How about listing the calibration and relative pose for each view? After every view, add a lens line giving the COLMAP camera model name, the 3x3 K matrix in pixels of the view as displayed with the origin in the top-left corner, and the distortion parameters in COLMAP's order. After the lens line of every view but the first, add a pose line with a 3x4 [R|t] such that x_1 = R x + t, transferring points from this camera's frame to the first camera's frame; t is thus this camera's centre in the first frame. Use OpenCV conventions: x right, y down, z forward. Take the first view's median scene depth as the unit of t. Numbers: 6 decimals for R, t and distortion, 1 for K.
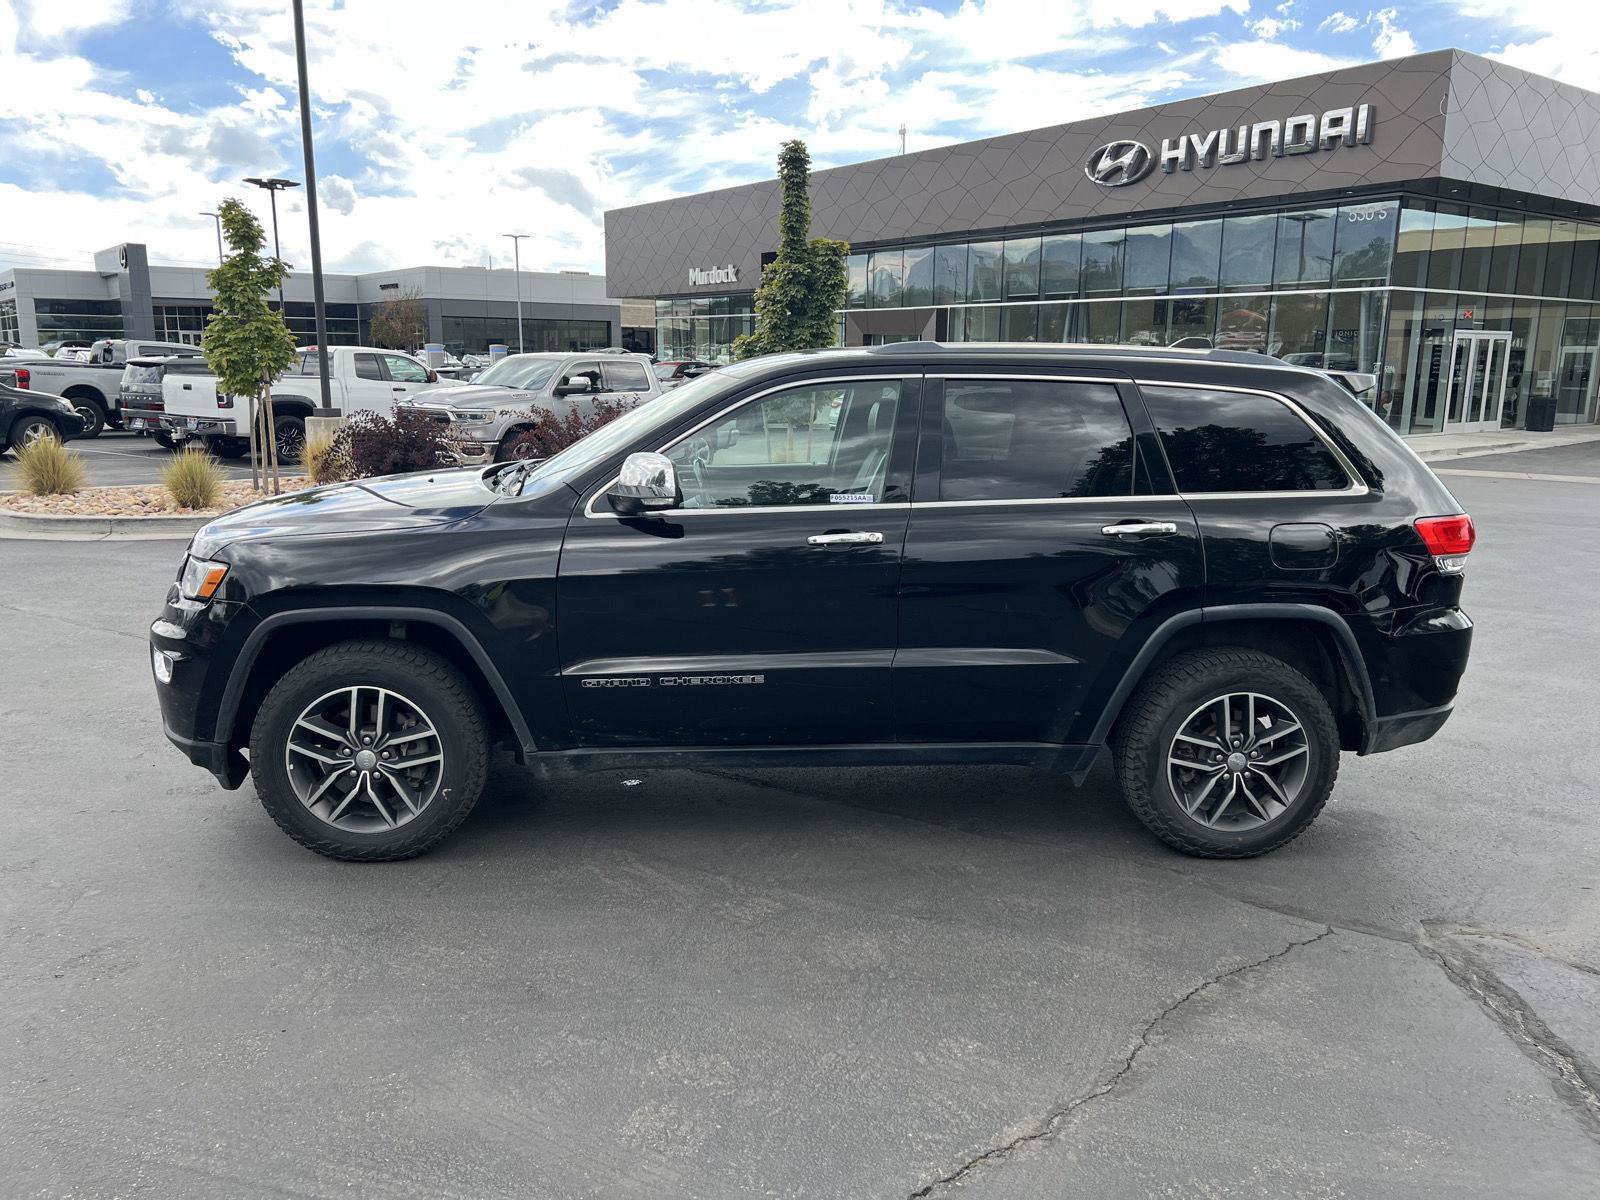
lens RADIAL K [[1214.0, 0, 787.2], [0, 1214.0, 592.3], [0, 0, 1]] dist [0.039699, -0.046867]
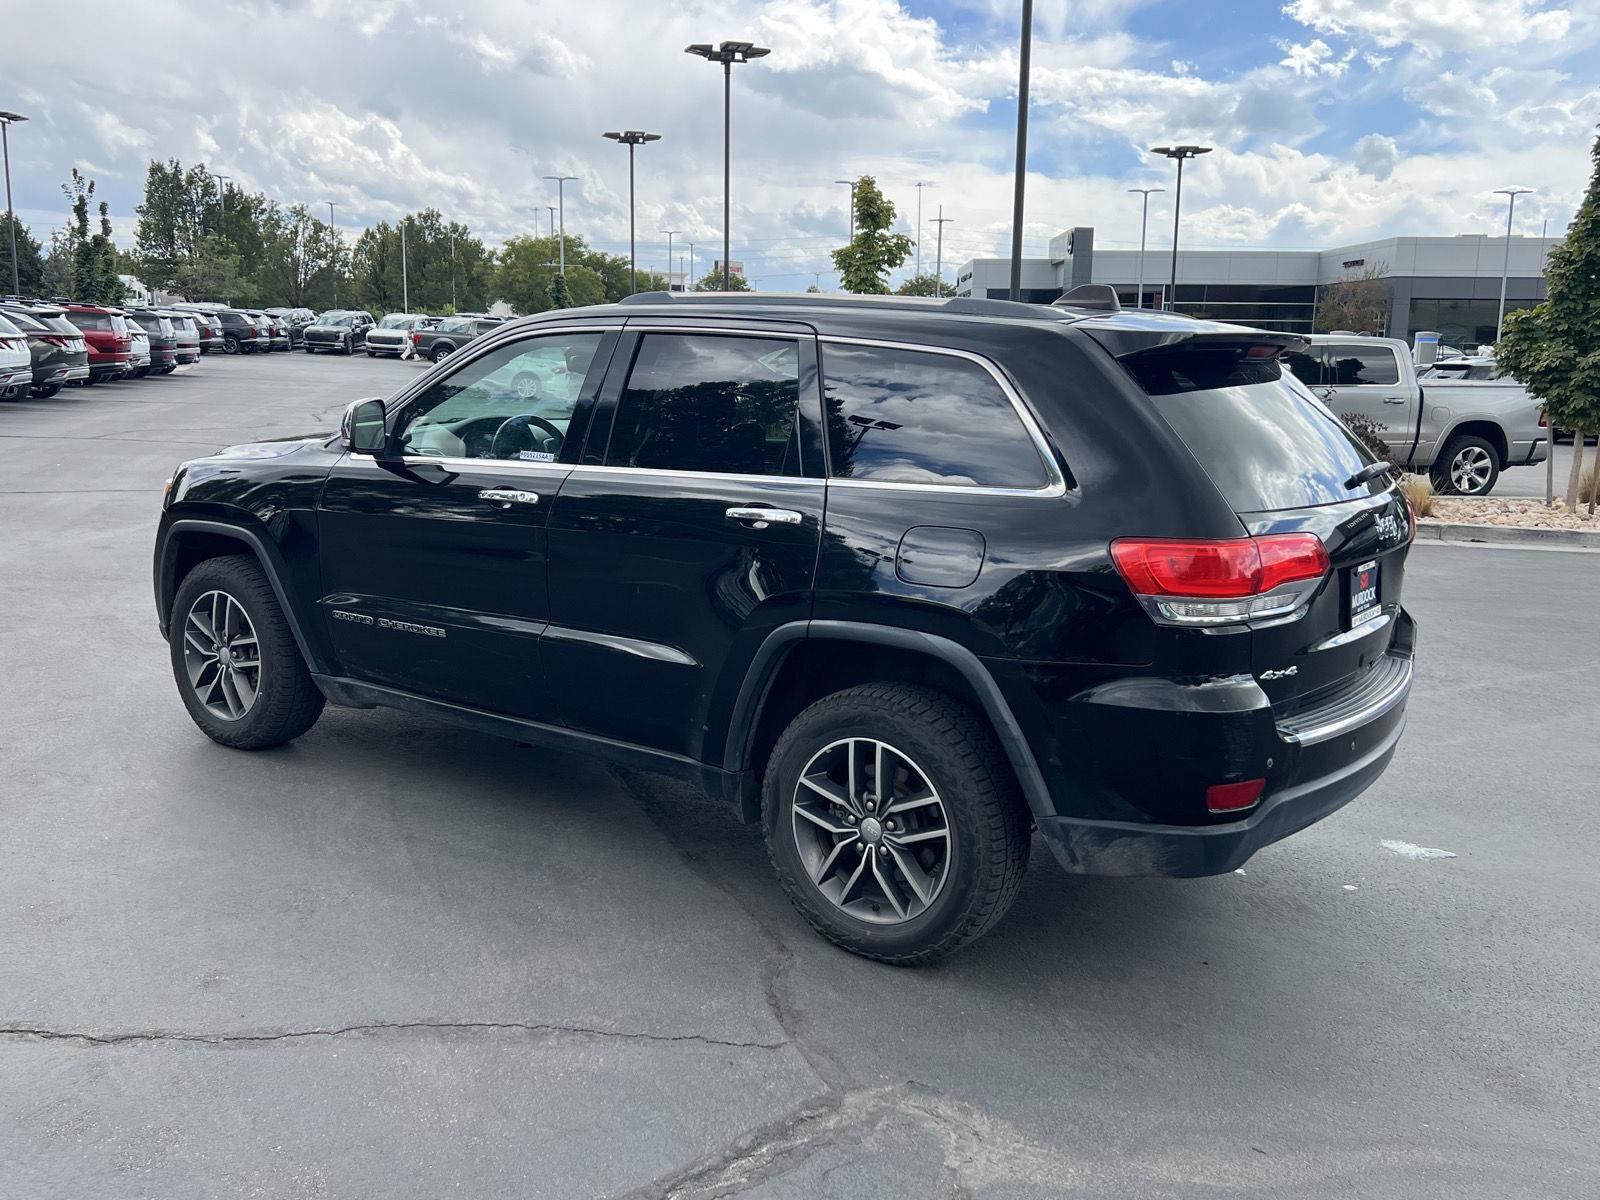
lens RADIAL K [[1459.5, 0, 799.5], [0, 1459.5, 599.8], [0, 0, 1]] dist [0.010531, 0.016905]
pose [[0.761146, 0.116073, -0.638110, 0.868223], [-0.130010, 0.991192, 0.025222, -0.021194], [0.635417, 0.063764, 0.769532, 0.244069]]
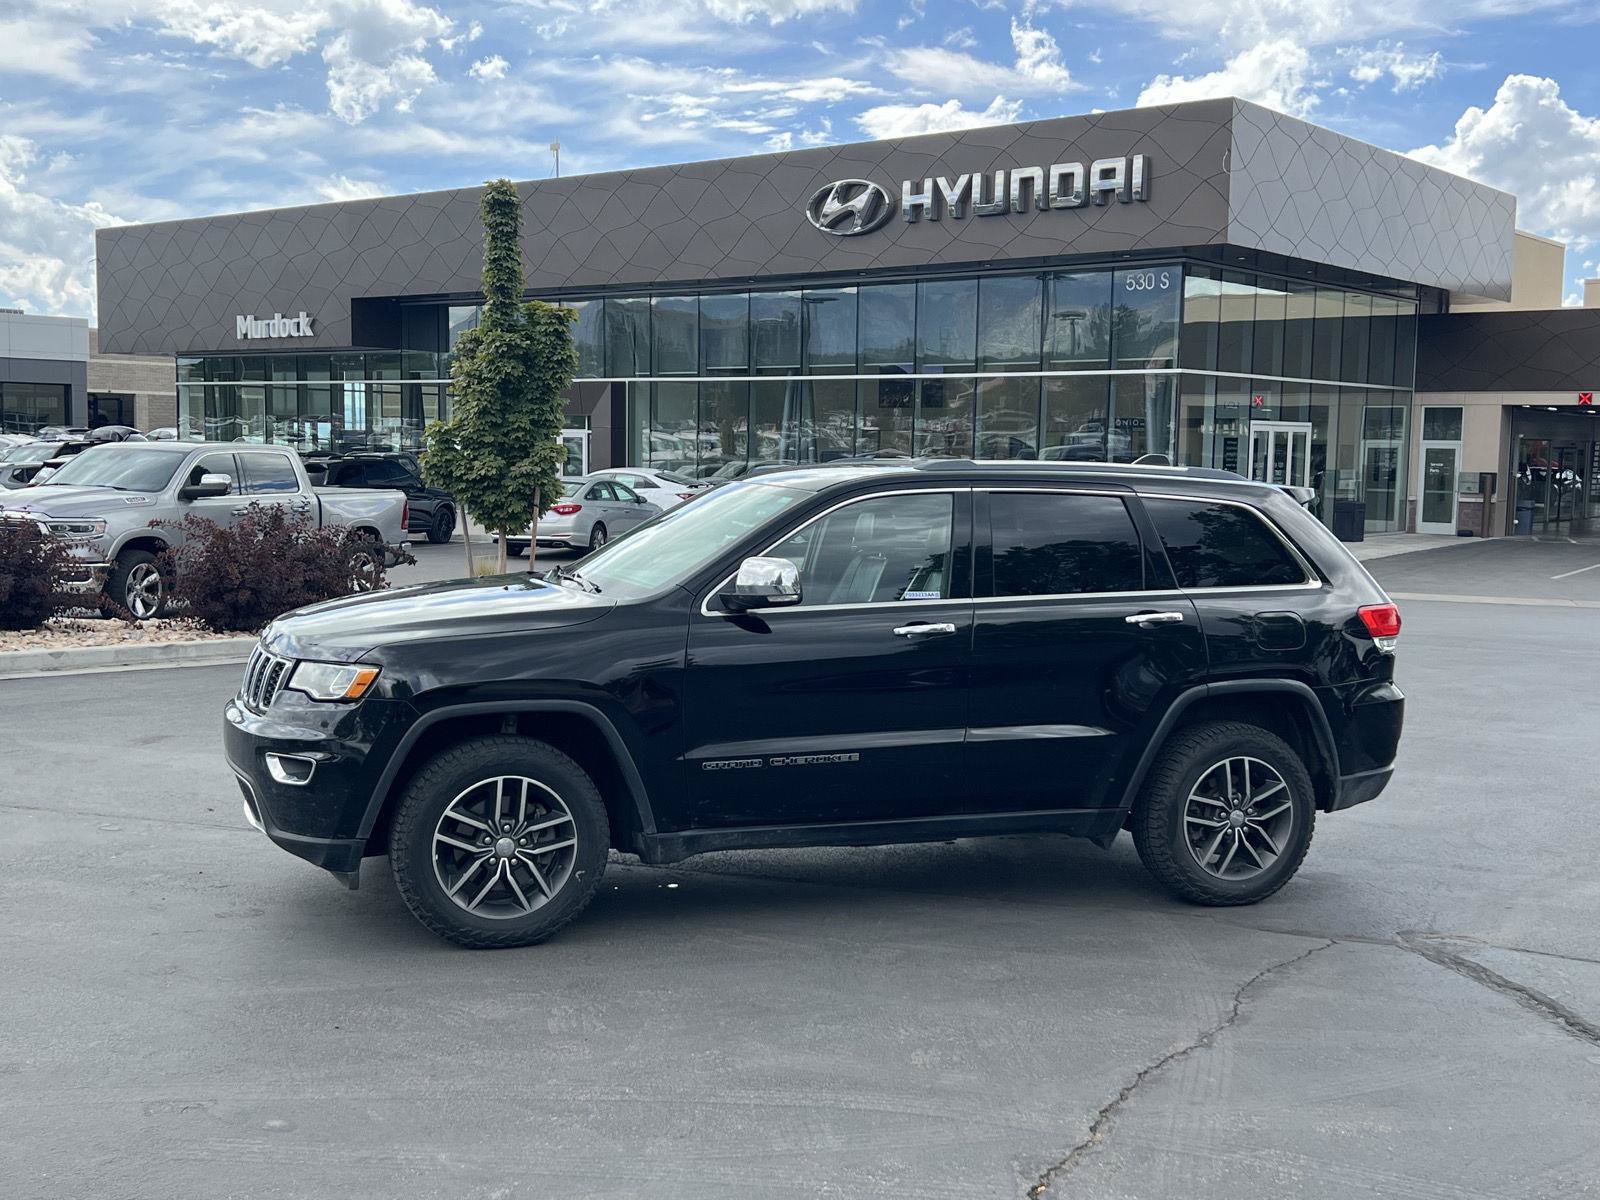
lens RADIAL K [[1798.4, 0, 791.8], [0, 1798.4, 582.5], [0, 0, 1]] dist [0.090064, -0.168194]
pose [[0.966177, -0.012652, 0.257569, -0.462360], [0.041422, 0.993441, -0.106578, 0.078680], [-0.254531, 0.113642, 0.960364, -0.548535]]
